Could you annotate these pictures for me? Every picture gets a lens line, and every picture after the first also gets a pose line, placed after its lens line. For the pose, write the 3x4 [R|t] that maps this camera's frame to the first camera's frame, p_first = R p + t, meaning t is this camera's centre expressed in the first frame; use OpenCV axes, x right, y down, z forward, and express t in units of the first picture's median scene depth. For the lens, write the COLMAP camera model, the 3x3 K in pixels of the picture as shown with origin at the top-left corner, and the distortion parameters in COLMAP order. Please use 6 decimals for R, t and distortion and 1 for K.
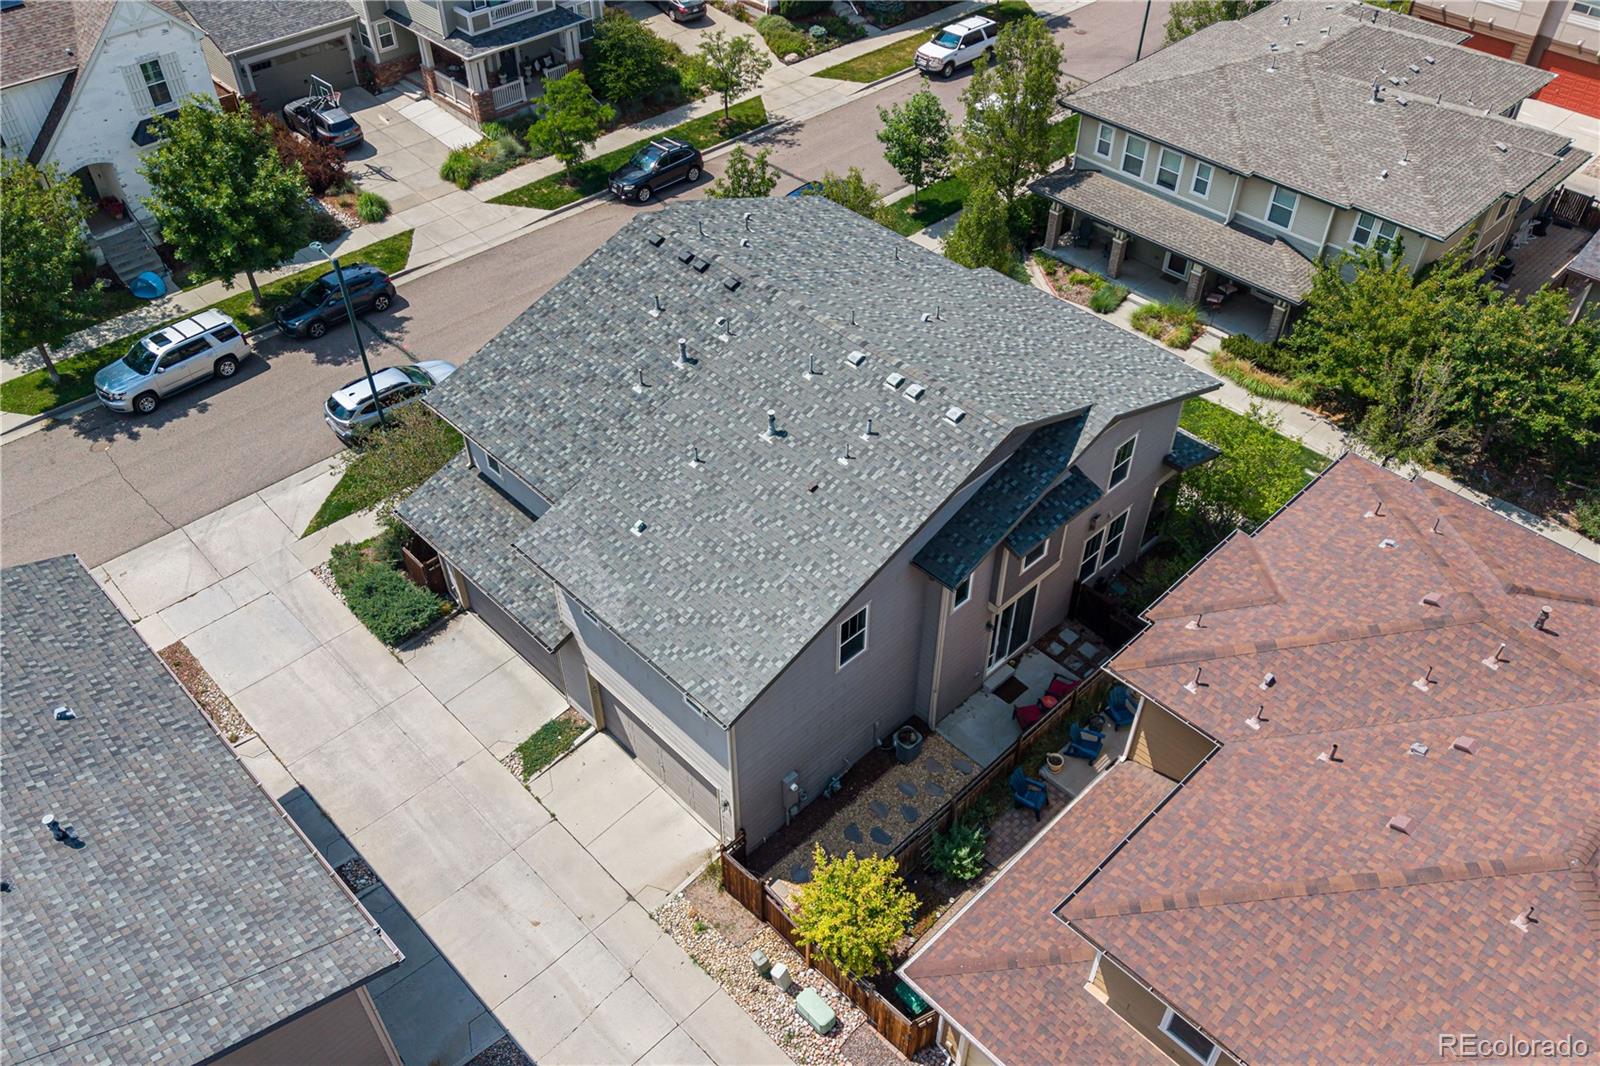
lens RADIAL K [[1266.6, 0, 801.3], [0, 1266.6, 535.1], [0, 0, 1]] dist [0.014491, -0.006484]
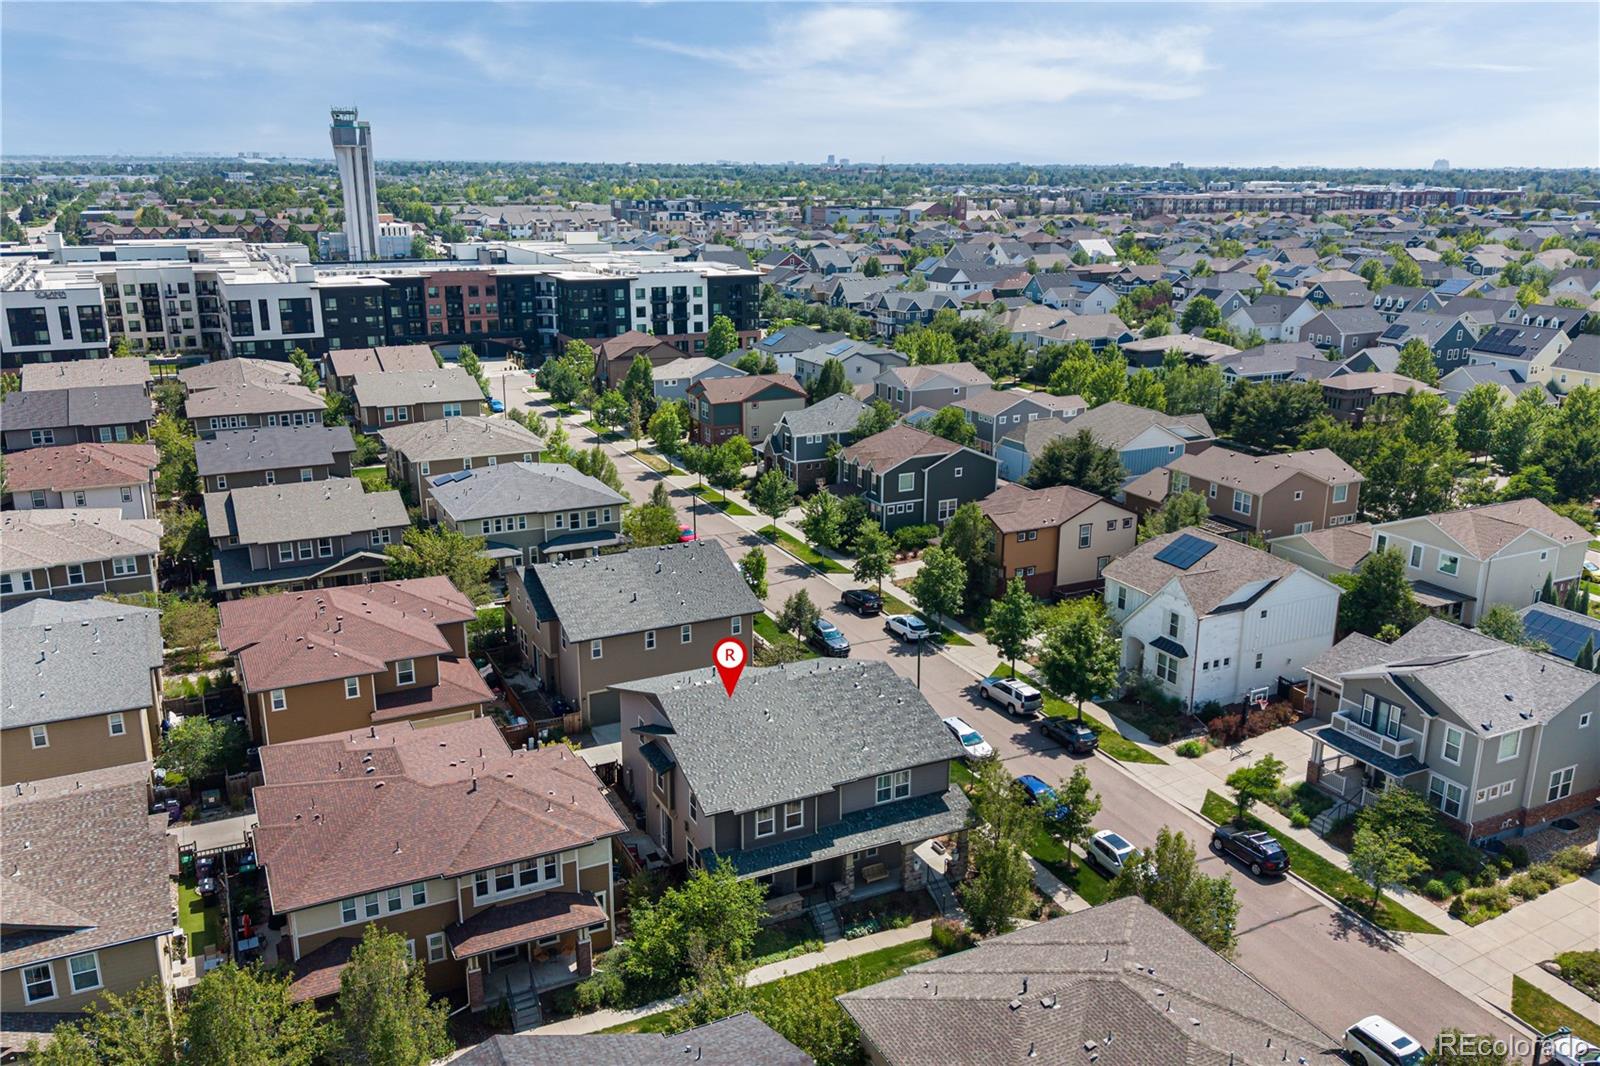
lens RADIAL K [[1266.6, 0, 800.5], [0, 1266.6, 534.8], [0, 0, 1]] dist [0.014491, -0.006484]
pose [[-0.304895, 0.265460, -0.914642, 1.165489], [-0.650314, 0.643599, 0.403575, -0.761112], [0.695795, 0.717852, -0.023598, 0.548085]]
